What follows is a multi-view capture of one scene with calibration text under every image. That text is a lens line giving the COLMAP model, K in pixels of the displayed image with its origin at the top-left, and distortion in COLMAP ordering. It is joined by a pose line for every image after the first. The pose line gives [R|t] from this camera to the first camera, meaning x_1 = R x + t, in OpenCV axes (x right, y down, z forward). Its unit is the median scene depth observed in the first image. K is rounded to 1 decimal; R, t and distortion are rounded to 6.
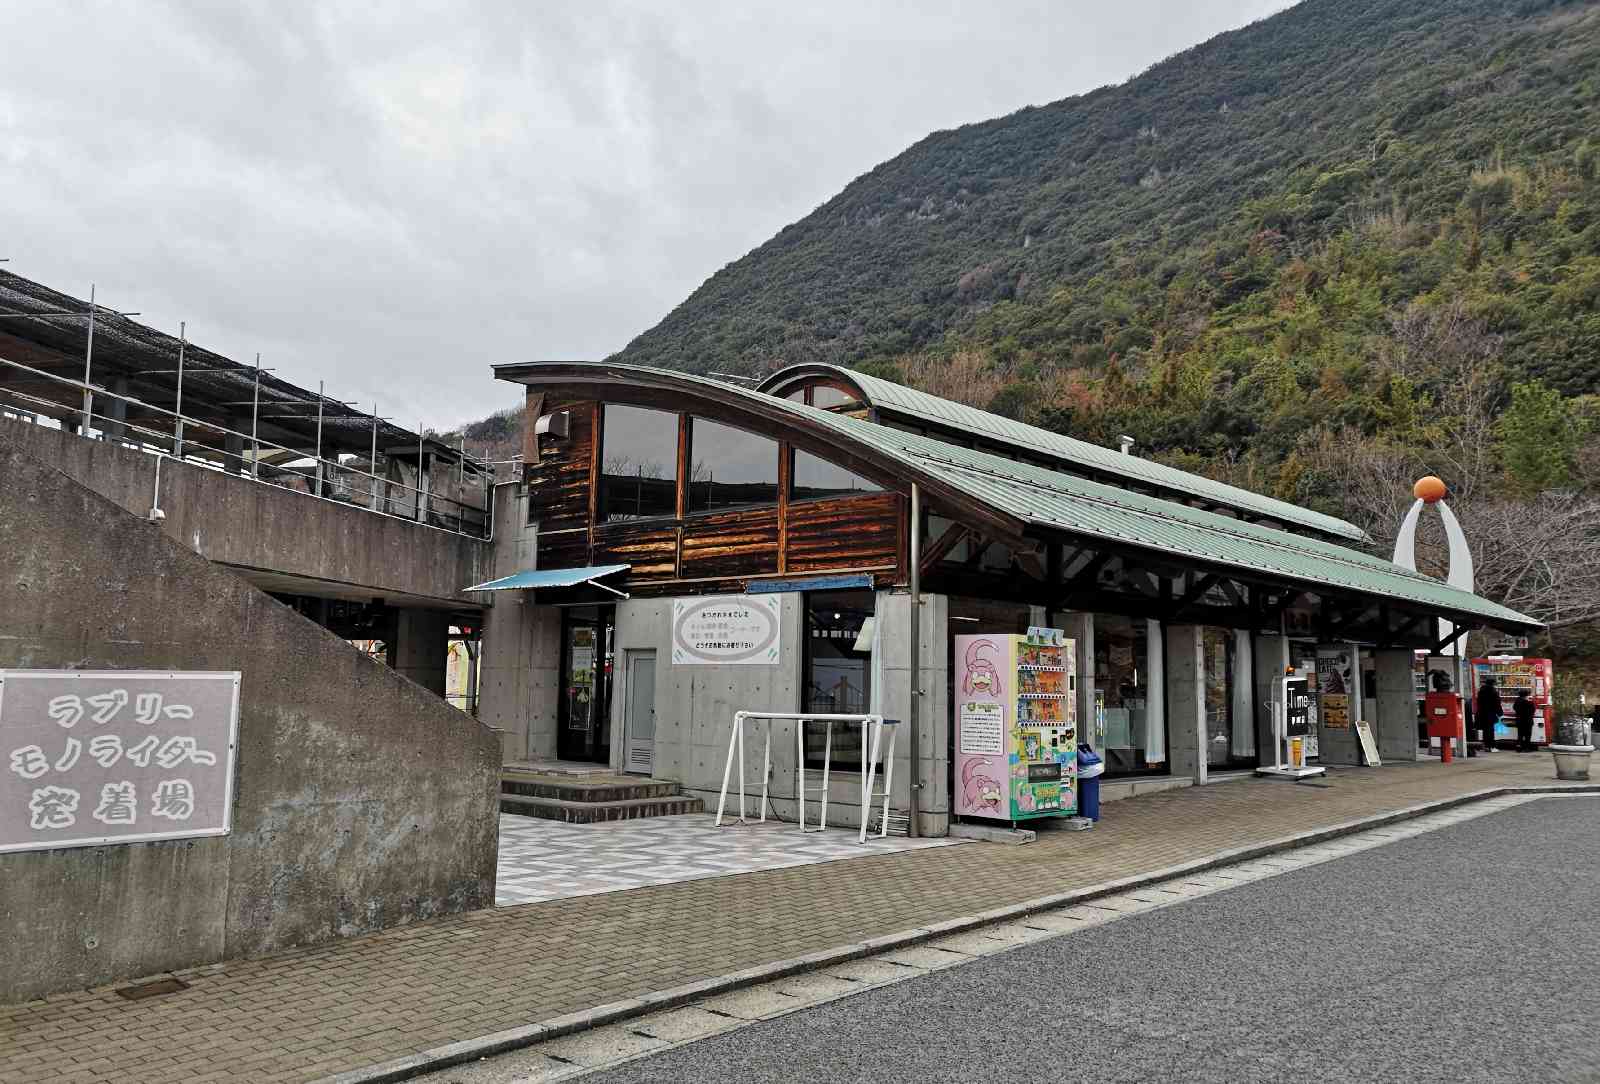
lens RADIAL K [[1249.6, 0, 780.5], [0, 1249.6, 535.8], [0, 0, 1]] dist [0.062186, -0.044923]
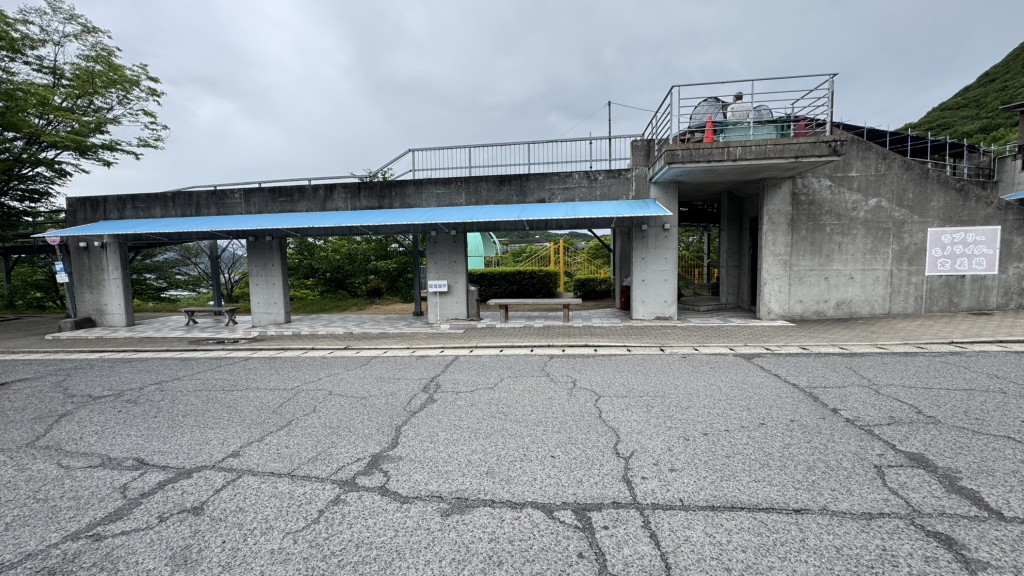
lens RADIAL K [[405.6, 0, 512.9], [0, 405.6, 288.2], [0, 0, 1]] dist [-0.001652, -0.000506]
pose [[0.570088, 0.030181, -0.821029, -0.149554], [0.129819, 0.983462, 0.126293, -0.015859], [0.811263, -0.178583, 0.556741, -0.339287]]
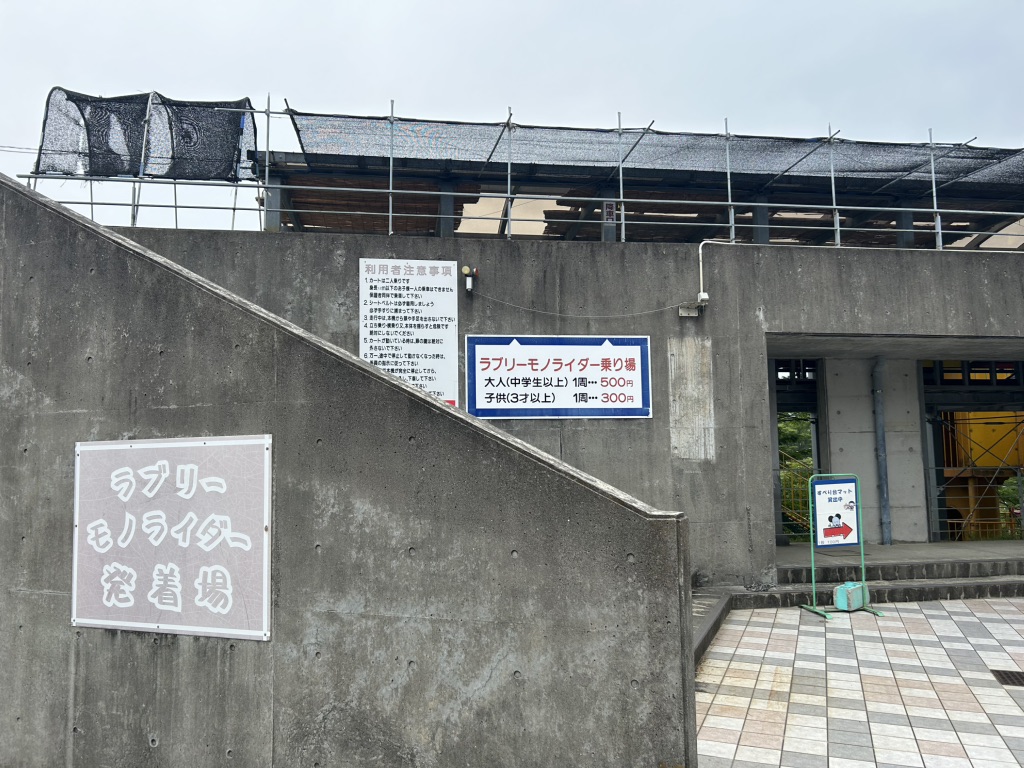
lens RADIAL K [[765.8, 0, 518.2], [0, 765.8, 393.6], [0, 0, 1]] dist [0.042165, -0.037608]
pose [[0.361034, -0.104722, -0.926654, 0.040594], [0.133239, 0.989273, -0.059888, 0.069698], [0.922985, -0.101845, 0.371114, 0.511414]]
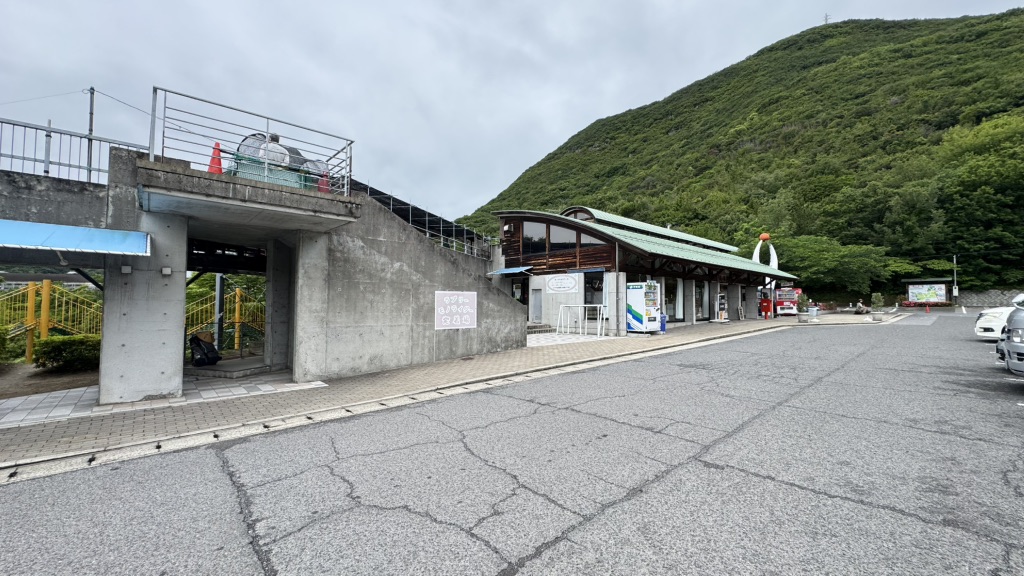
lens RADIAL K [[405.6, 0, 511.0], [0, 405.6, 289.1], [0, 0, 1]] dist [-0.001652, -0.000506]
pose [[0.995865, -0.017371, -0.089172, -0.094557], [0.024523, 0.996514, 0.079742, -0.007072], [0.087476, -0.081599, 0.992819, -0.215338]]
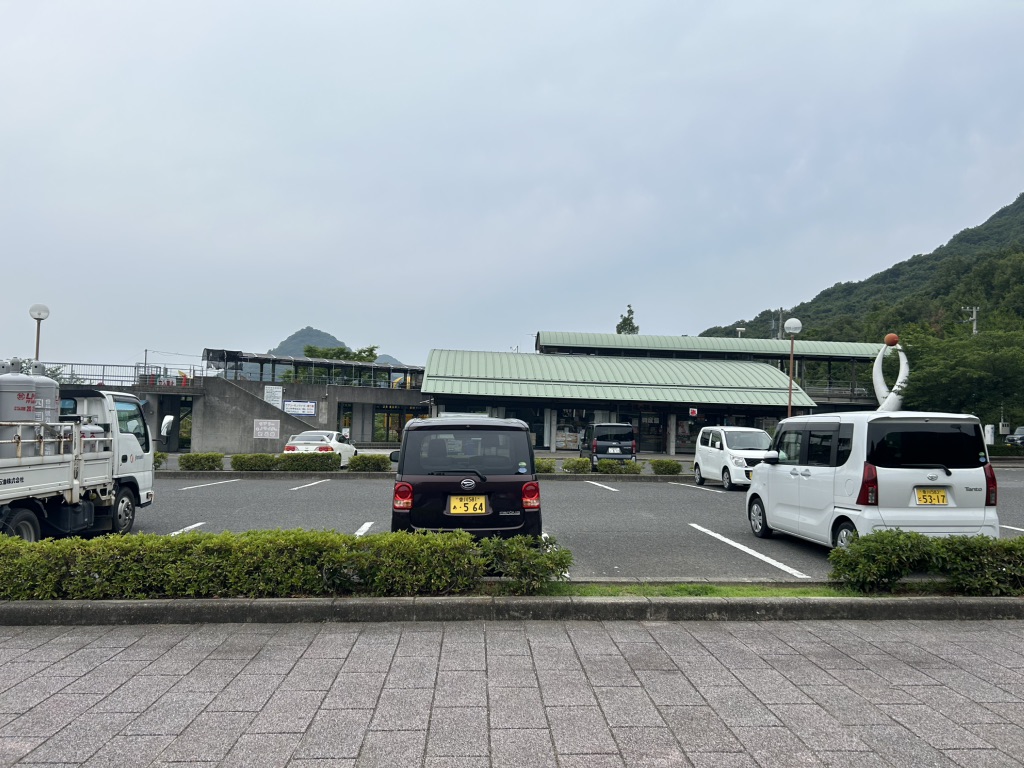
lens RADIAL K [[765.8, 0, 535.9], [0, 765.8, 381.5], [0, 0, 1]] dist [0.042165, -0.037608]
pose [[0.735100, -0.030802, -0.677259, 2.330662], [0.062709, 0.997774, 0.022686, -0.086440], [0.675053, -0.059147, 0.735395, -0.876345]]
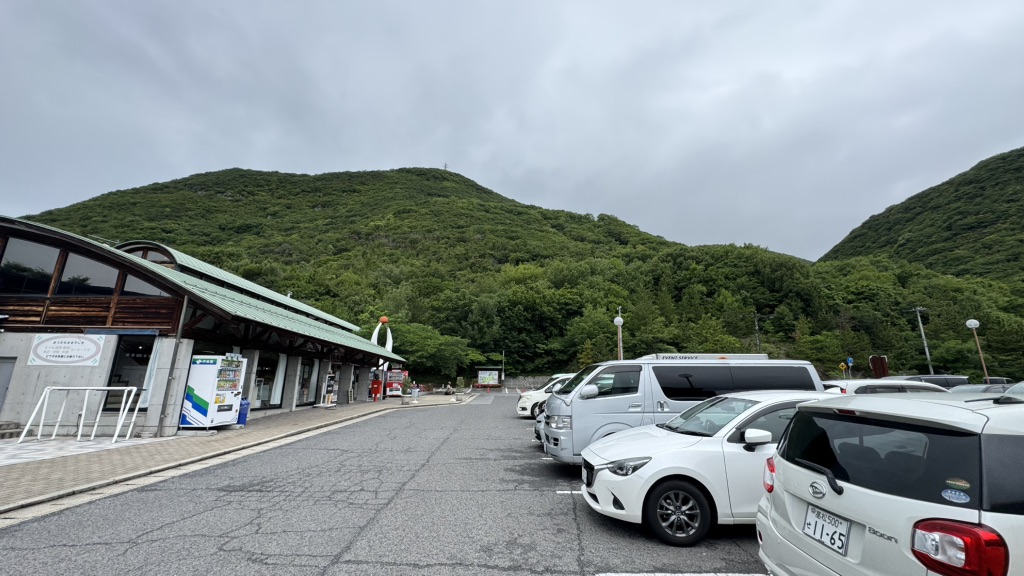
lens RADIAL K [[405.6, 0, 514.1], [0, 405.6, 284.0], [0, 0, 1]] dist [-0.001652, -0.000506]
pose [[0.715974, 0.159912, 0.679565, 0.018621], [-0.078790, 0.985702, -0.148940, 0.005842], [-0.693666, 0.053094, 0.718337, -0.071815]]
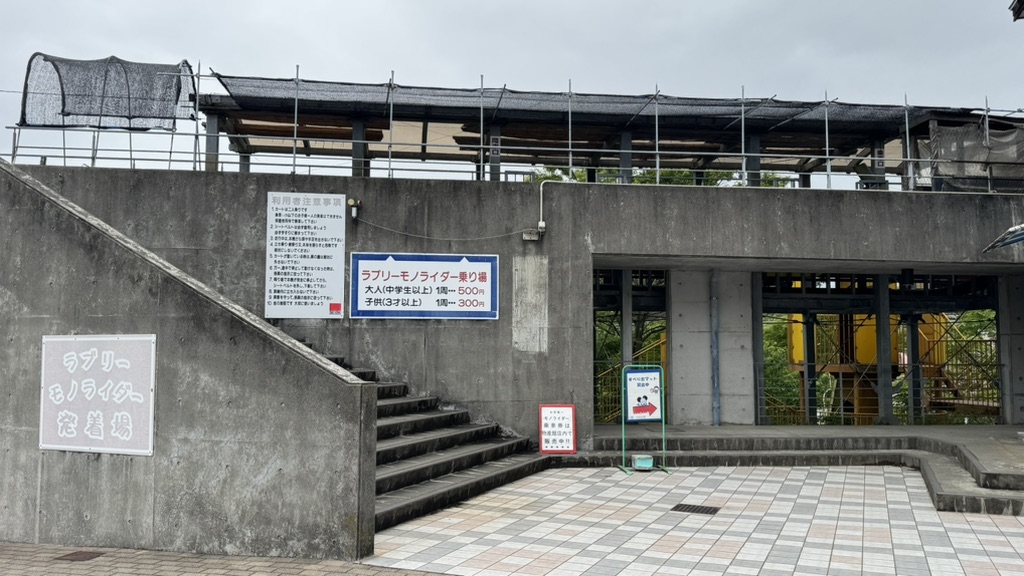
lens RADIAL K [[829.1, 0, 519.2], [0, 829.1, 288.5], [0, 0, 1]] dist [0.080864, -0.122167]
pose [[0.344675, -0.084565, -0.934905, 0.280769], [0.115221, 0.992215, -0.047270, 0.076942], [0.931624, -0.091428, 0.351736, 0.555491]]
